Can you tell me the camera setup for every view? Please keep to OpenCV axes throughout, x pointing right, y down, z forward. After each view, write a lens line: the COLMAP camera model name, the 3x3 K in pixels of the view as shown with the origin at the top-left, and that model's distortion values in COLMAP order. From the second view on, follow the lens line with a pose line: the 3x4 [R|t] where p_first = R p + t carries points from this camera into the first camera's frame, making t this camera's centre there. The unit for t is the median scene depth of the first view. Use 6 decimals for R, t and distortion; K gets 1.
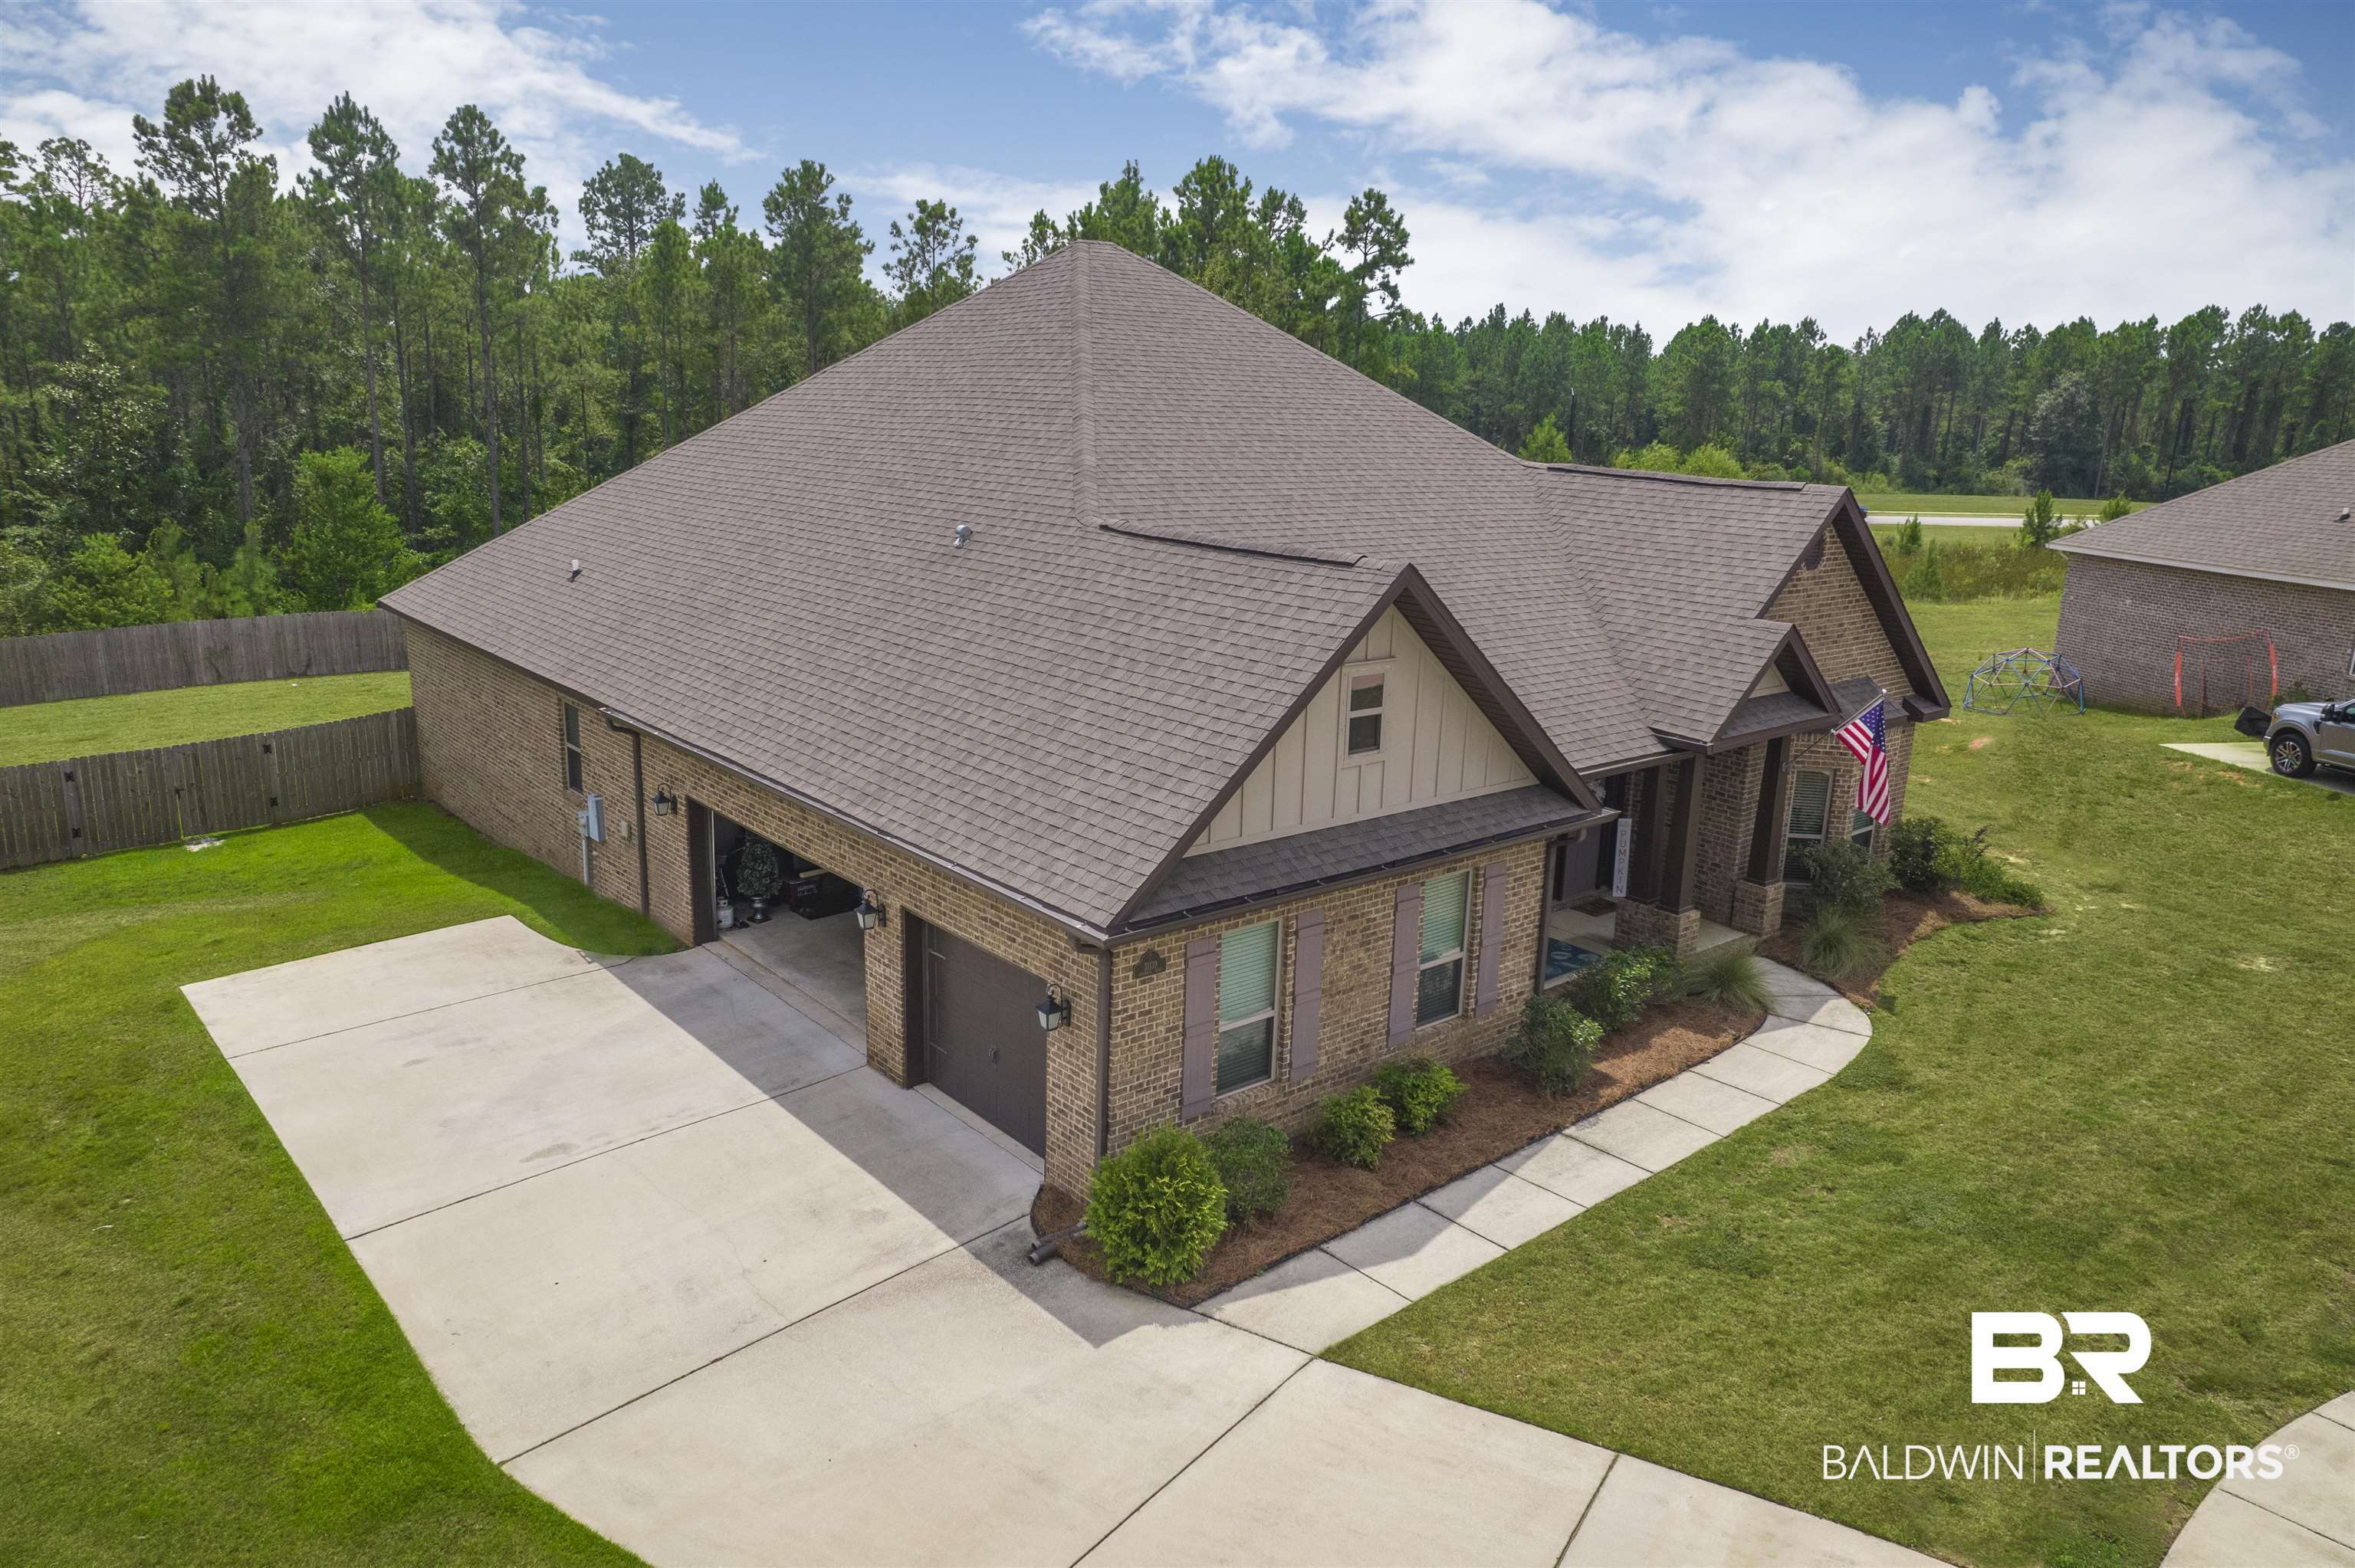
lens RADIAL K [[1587.3, 0, 1177.5], [0, 1587.3, 784.0], [0, 0, 1]] dist [0.000981, 0.006354]
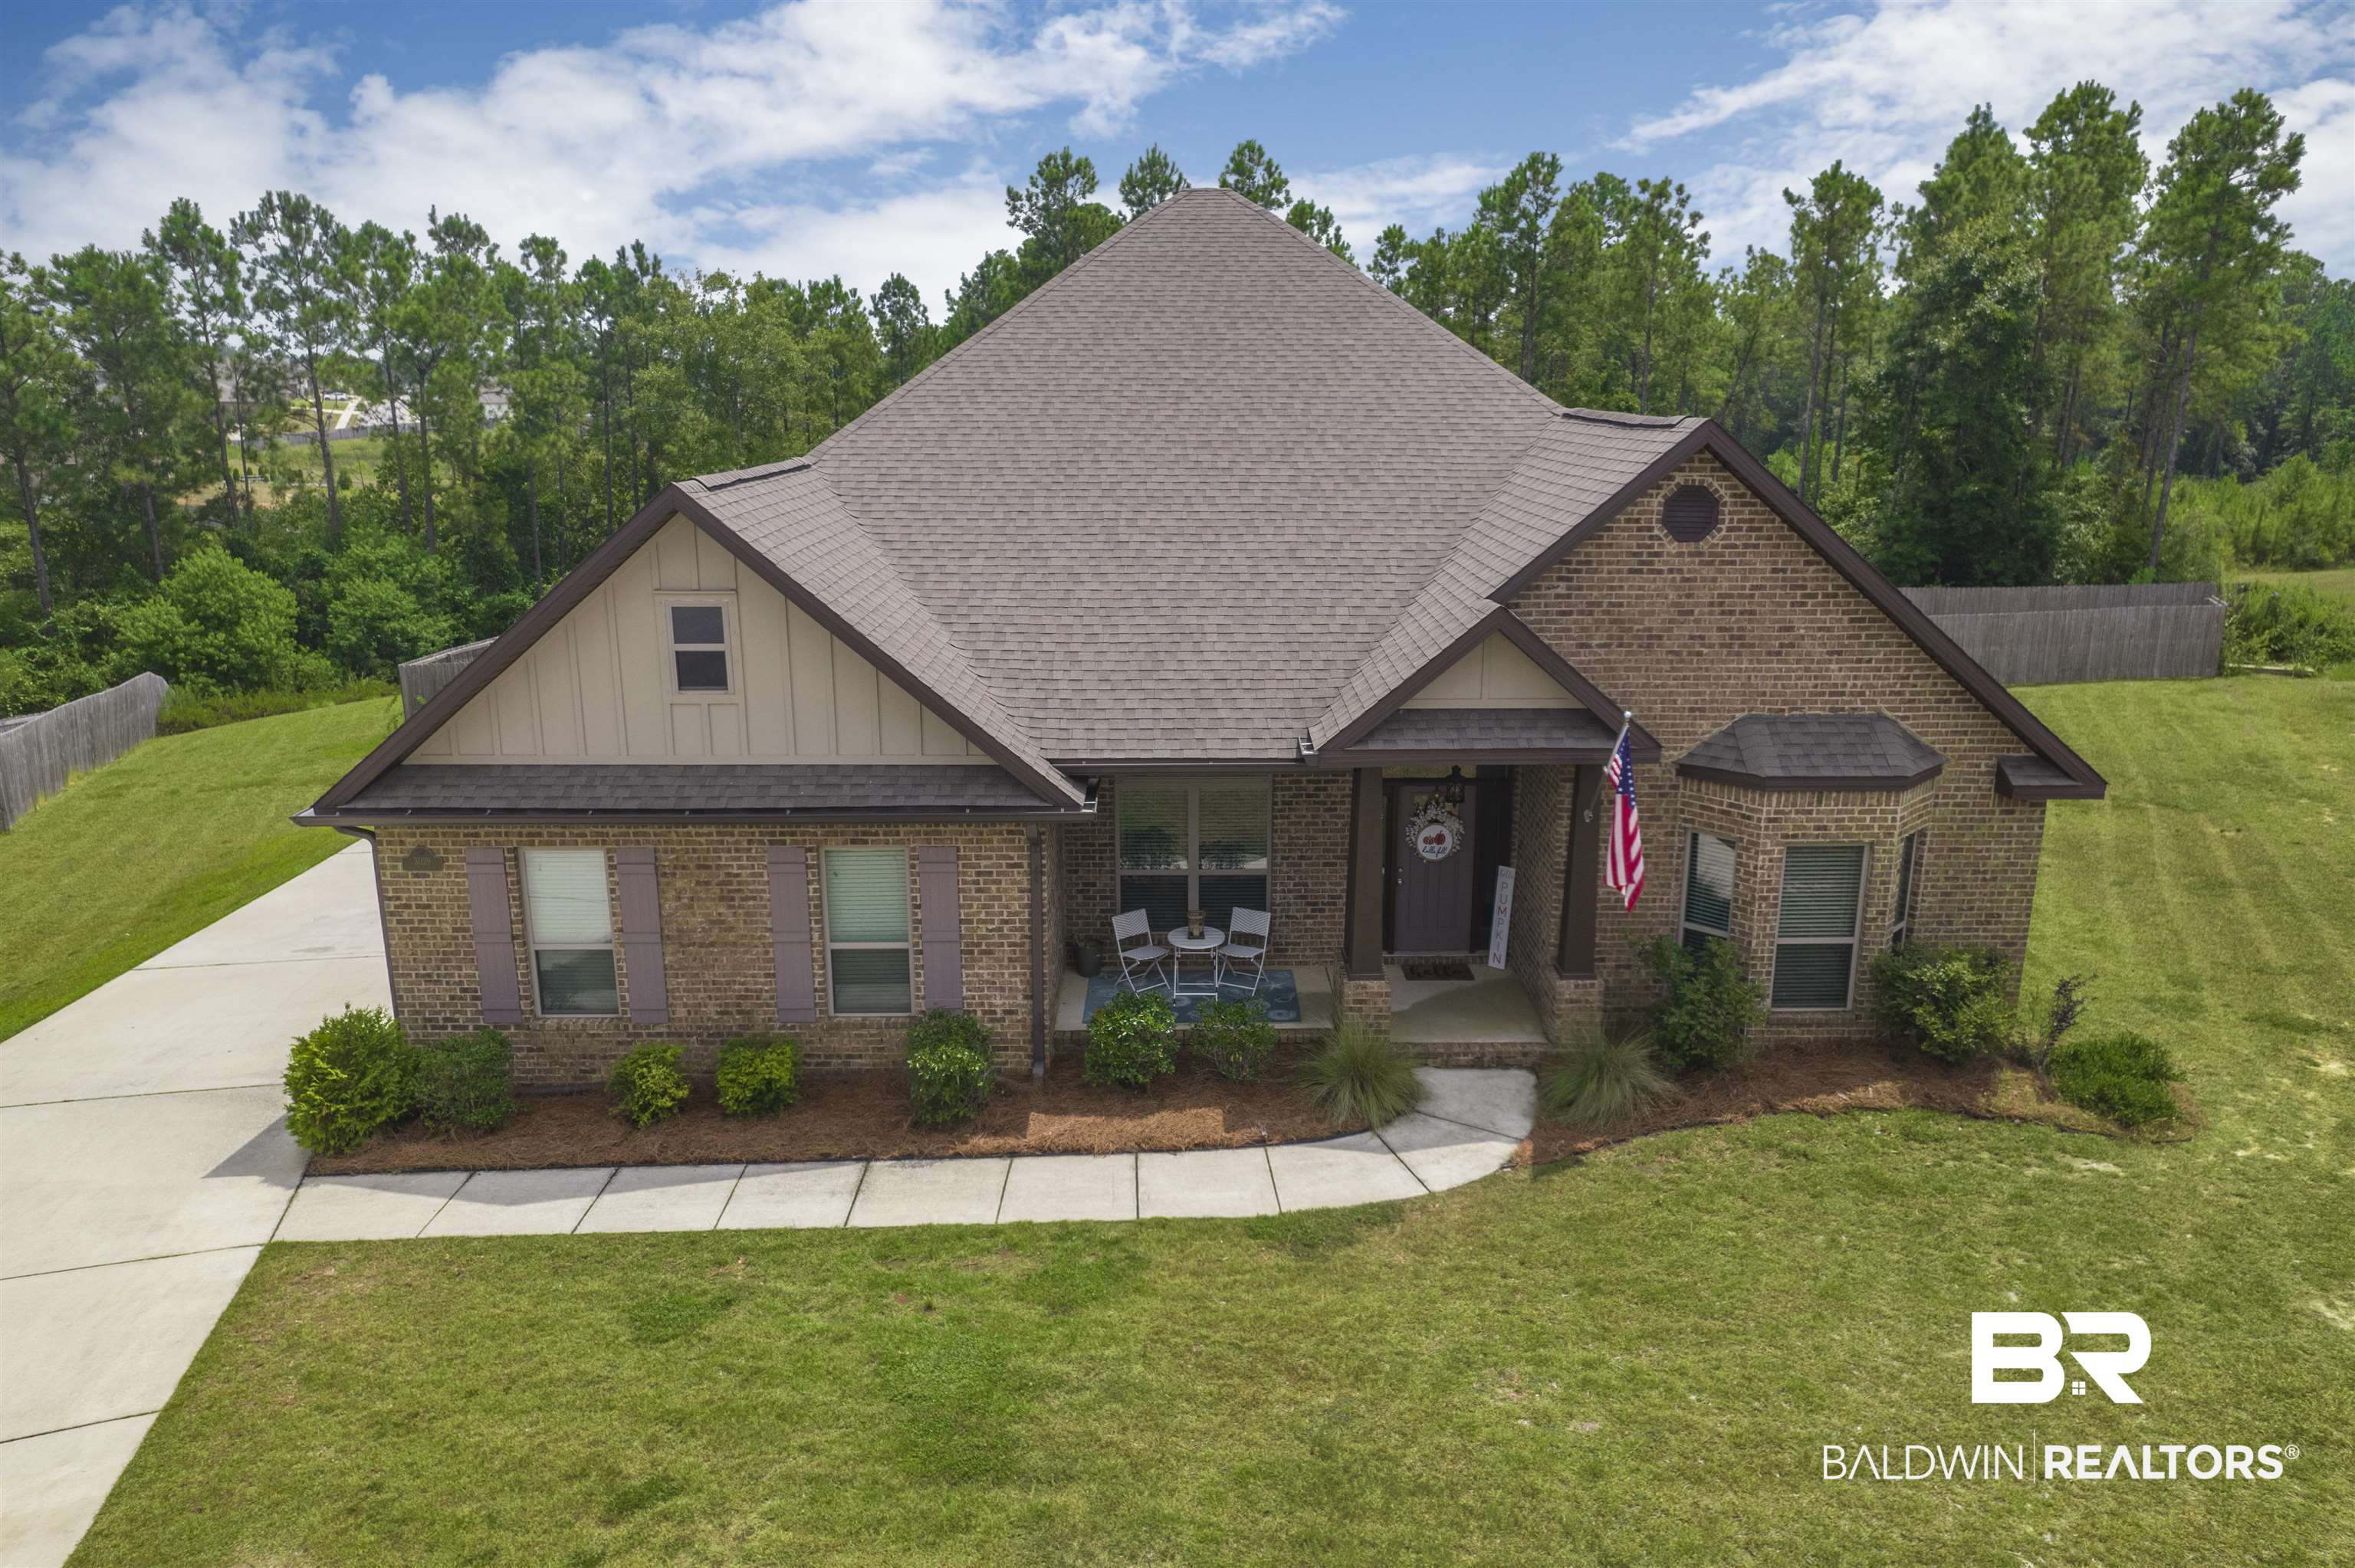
lens RADIAL K [[1554.7, 0, 1177.5], [0, 1554.7, 784.0], [0, 0, 1]] dist [-0.022308, 0.039431]
pose [[0.768769, 0.125701, -0.627052, 0.826907], [-0.131432, 0.990618, 0.037447, -0.033018], [0.625876, 0.053627, 0.778077, 0.424286]]
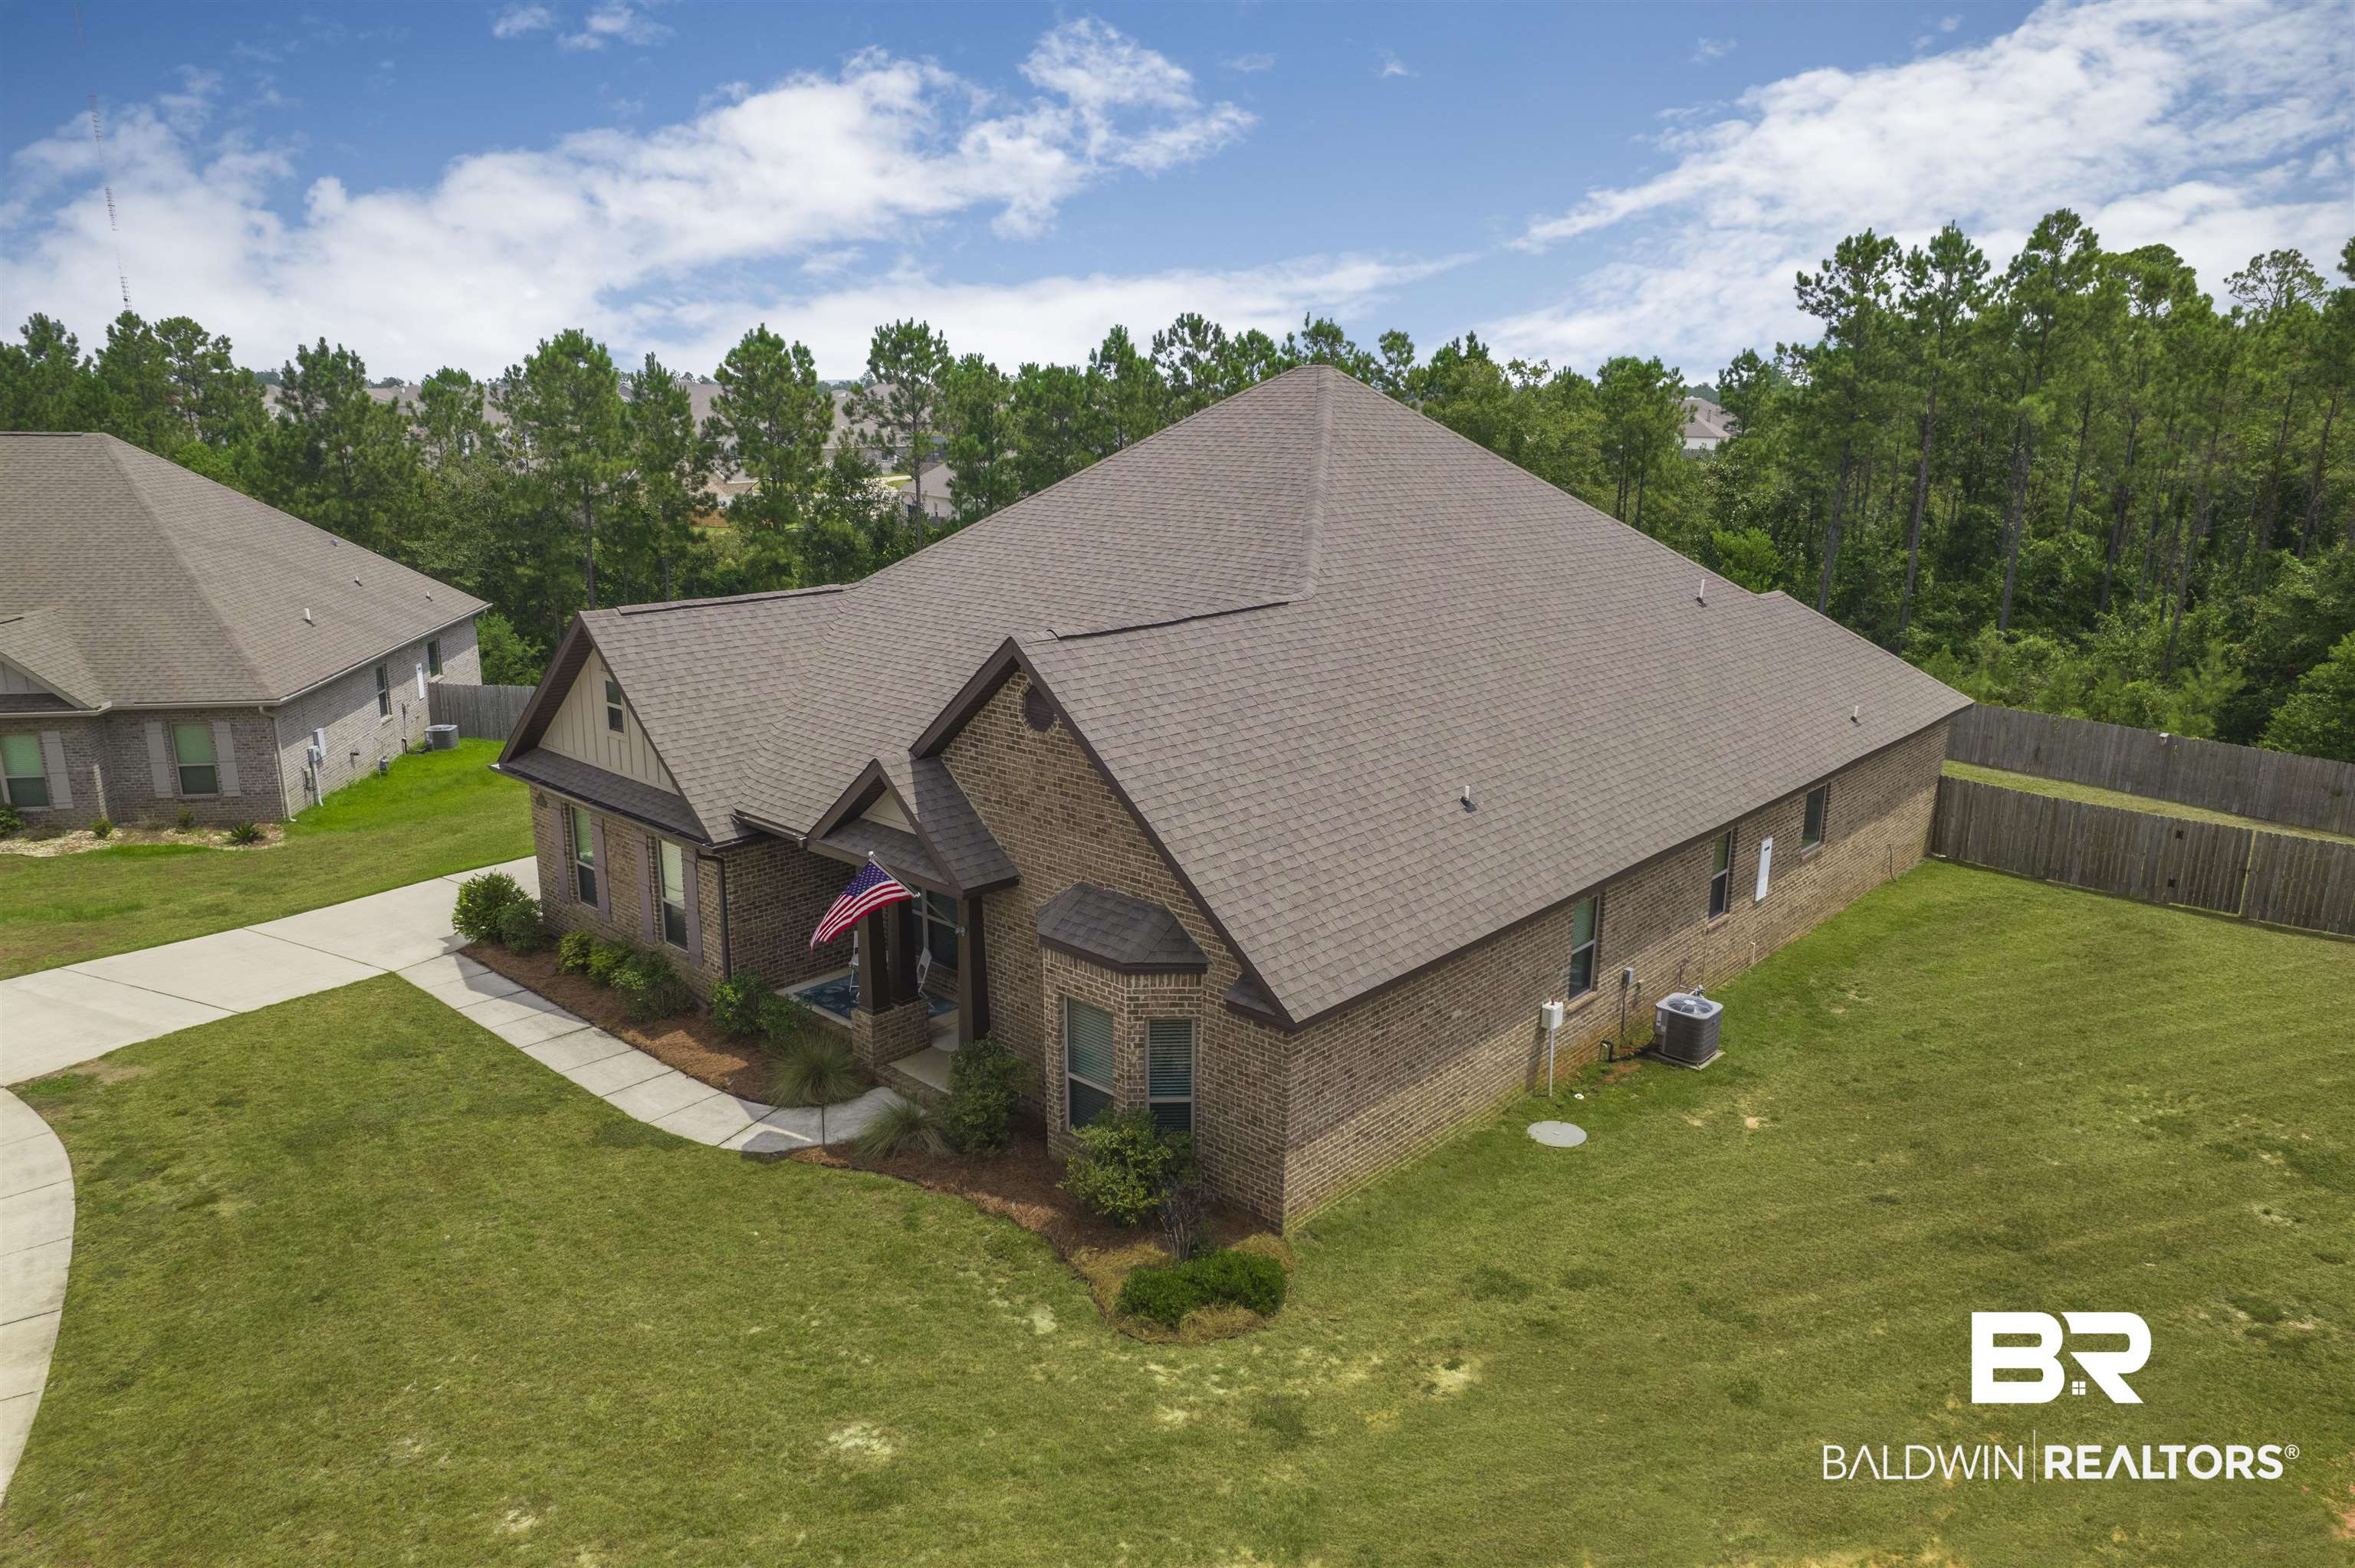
lens RADIAL K [[1482.7, 0, 1177.5], [0, 1482.7, 784.0], [0, 0, 1]] dist [-0.028679, 0.001053]
pose [[0.131311, 0.213185, -0.968147, 1.467296], [-0.246707, 0.952906, 0.176368, -0.330541], [0.960153, 0.215690, 0.177722, 1.166261]]
